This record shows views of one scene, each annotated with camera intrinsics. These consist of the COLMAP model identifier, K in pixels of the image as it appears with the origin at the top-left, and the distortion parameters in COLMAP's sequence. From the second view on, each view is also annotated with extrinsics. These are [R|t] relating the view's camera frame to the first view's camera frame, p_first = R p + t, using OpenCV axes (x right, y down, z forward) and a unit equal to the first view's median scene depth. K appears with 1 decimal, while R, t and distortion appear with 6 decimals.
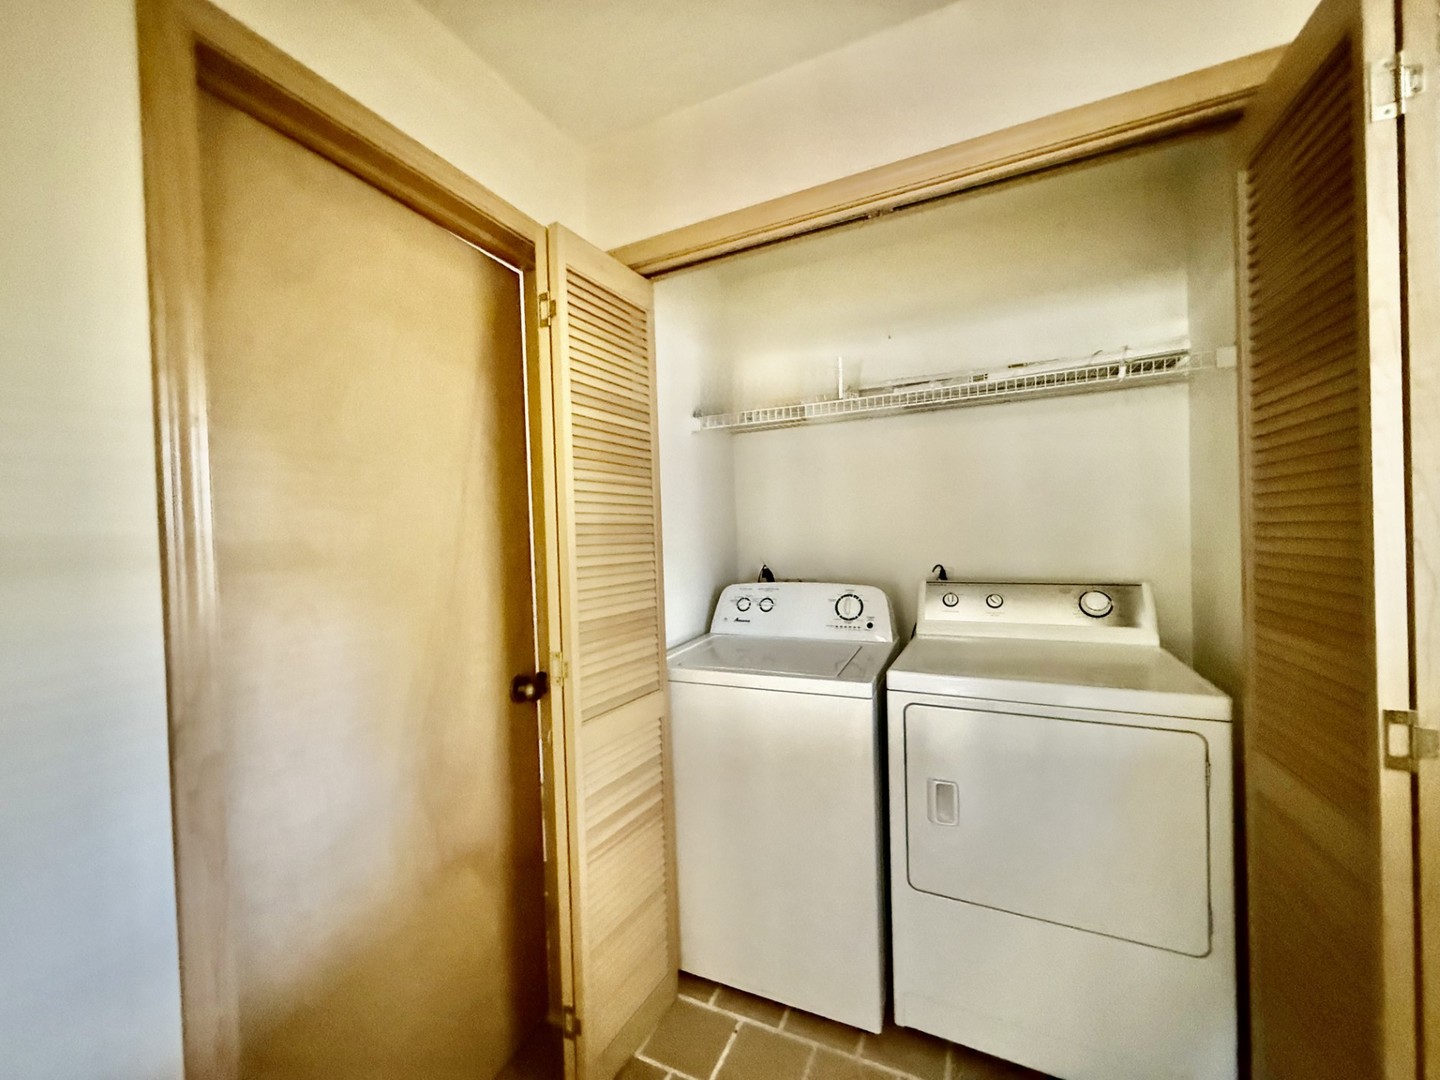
lens RADIAL K [[585.5, 0, 719.5], [0, 585.5, 541.0], [0, 0, 1]] dist [-0.000232, -0.000038]
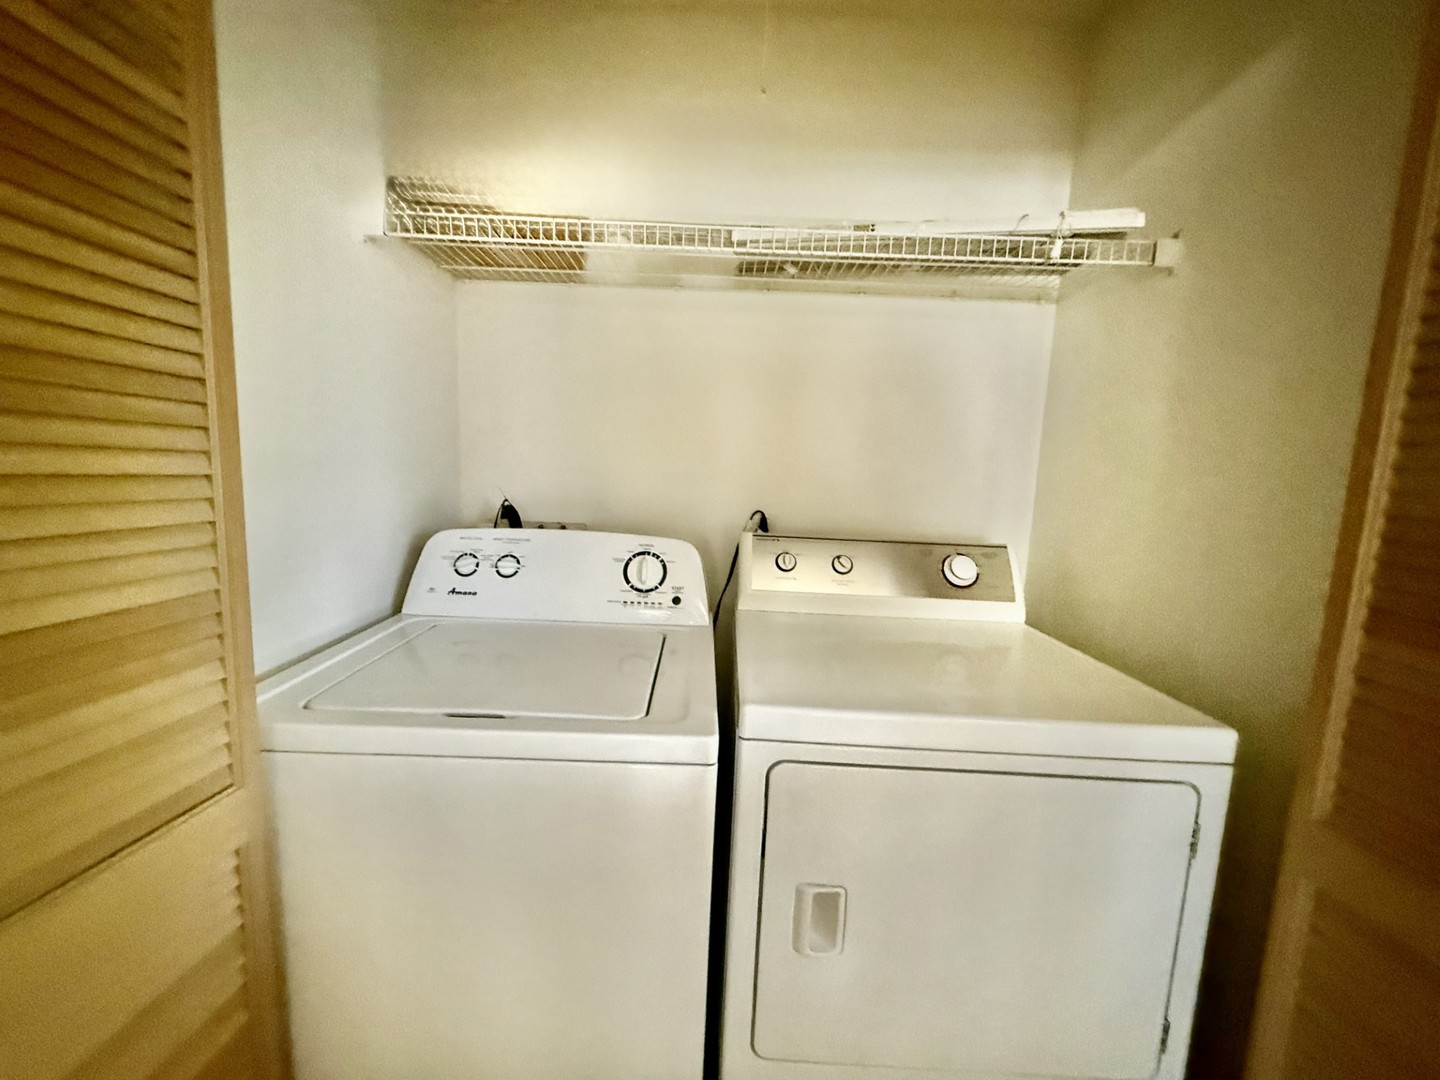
lens RADIAL K [[585.5, 0, 716.8], [0, 585.5, 544.7], [0, 0, 1]] dist [-0.000232, -0.000038]
pose [[0.909015, 0.015461, 0.416476, 0.026781], [-0.061977, 0.993215, 0.098402, 0.016263], [-0.412129, -0.115261, 0.903806, 0.398701]]
